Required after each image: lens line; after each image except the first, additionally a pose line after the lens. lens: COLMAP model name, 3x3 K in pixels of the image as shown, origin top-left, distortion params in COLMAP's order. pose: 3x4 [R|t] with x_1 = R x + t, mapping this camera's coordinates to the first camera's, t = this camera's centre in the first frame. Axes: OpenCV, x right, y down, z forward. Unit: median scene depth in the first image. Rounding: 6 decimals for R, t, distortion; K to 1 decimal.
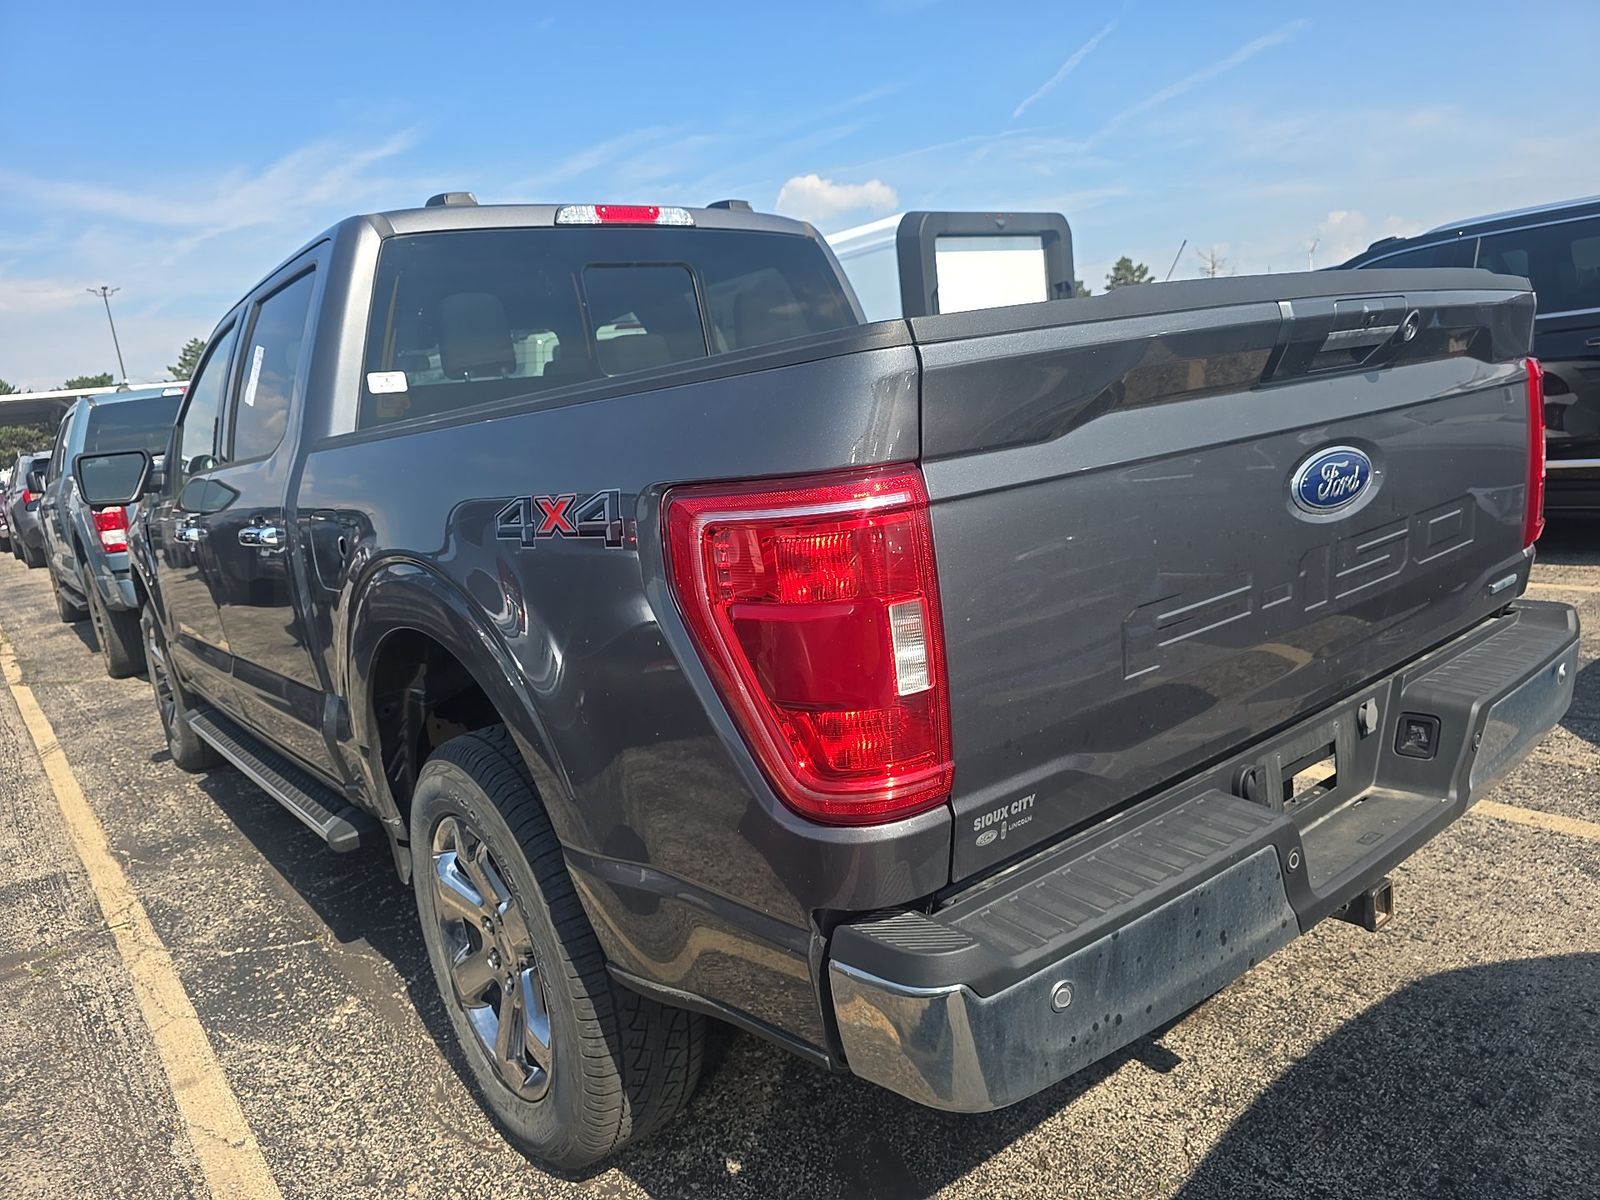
lens RADIAL K [[1058.3, 0, 798.7], [0, 1058.3, 602.6], [0, 0, 1]] dist [0.044689, -0.044368]
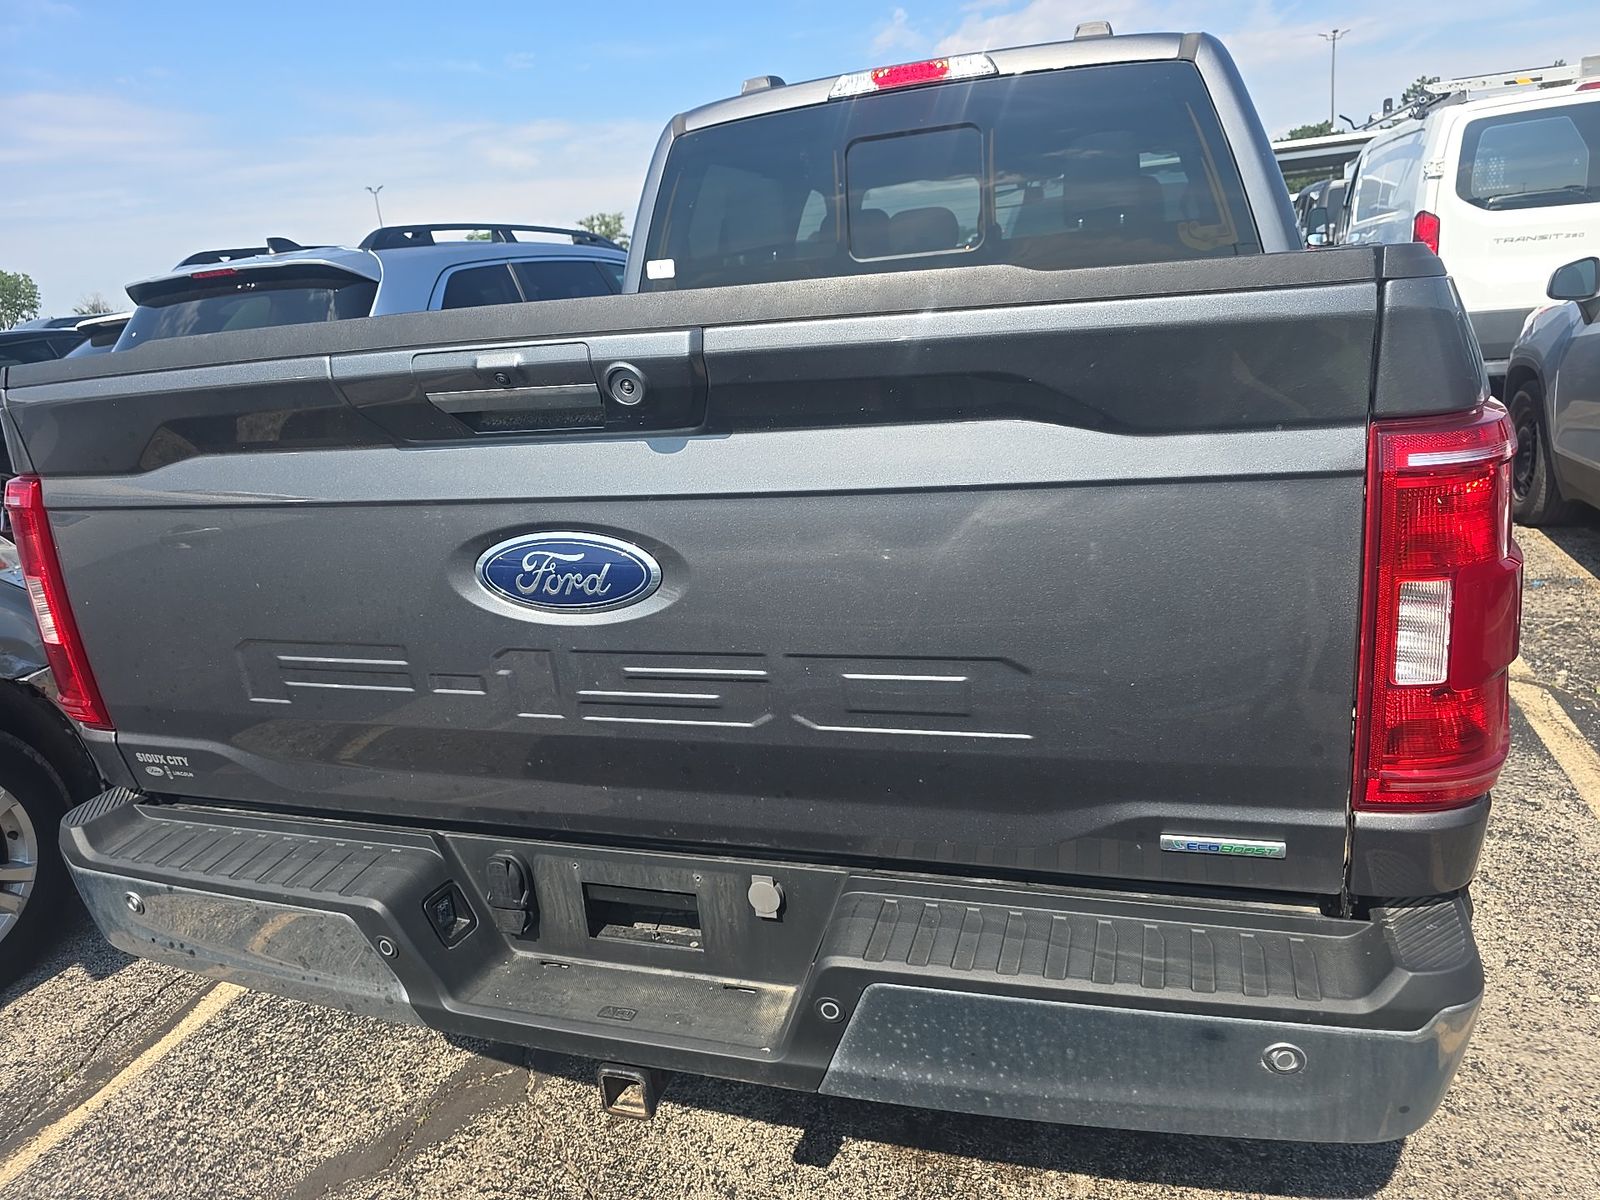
lens RADIAL K [[1058.3, 0, 798.7], [0, 1058.3, 602.6], [0, 0, 1]] dist [0.044689, -0.044368]
pose [[0.564250, 0.297751, -0.770043, 0.937338], [-0.128158, 0.952985, 0.274581, -0.256616], [0.815596, -0.056245, 0.575881, 0.550155]]
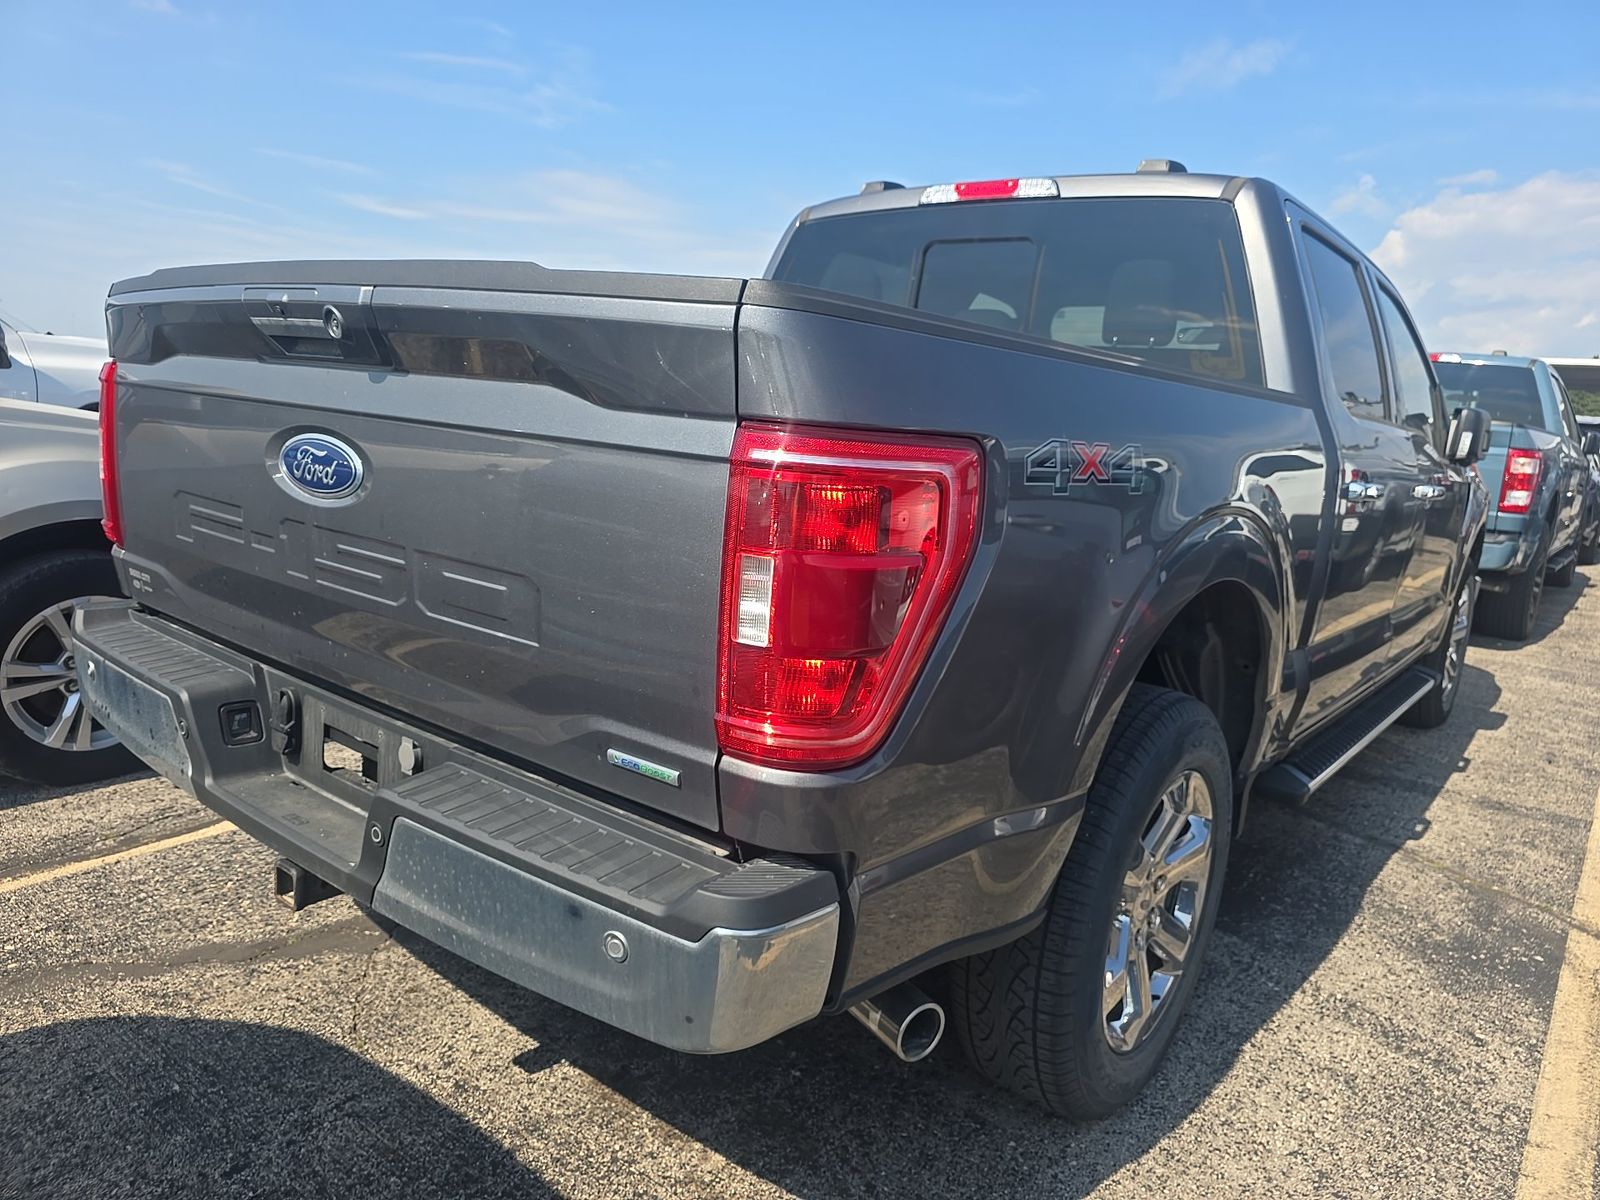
lens RADIAL K [[1052.7, 0, 800.0], [0, 1052.7, 600.0], [0, 0, 1]] dist [0.062278, -0.072718]
pose [[0.244800, 0.310462, -0.918524, 1.253913], [-0.281531, 0.929293, 0.239070, -0.290820], [0.927800, 0.200069, 0.314896, 0.893793]]
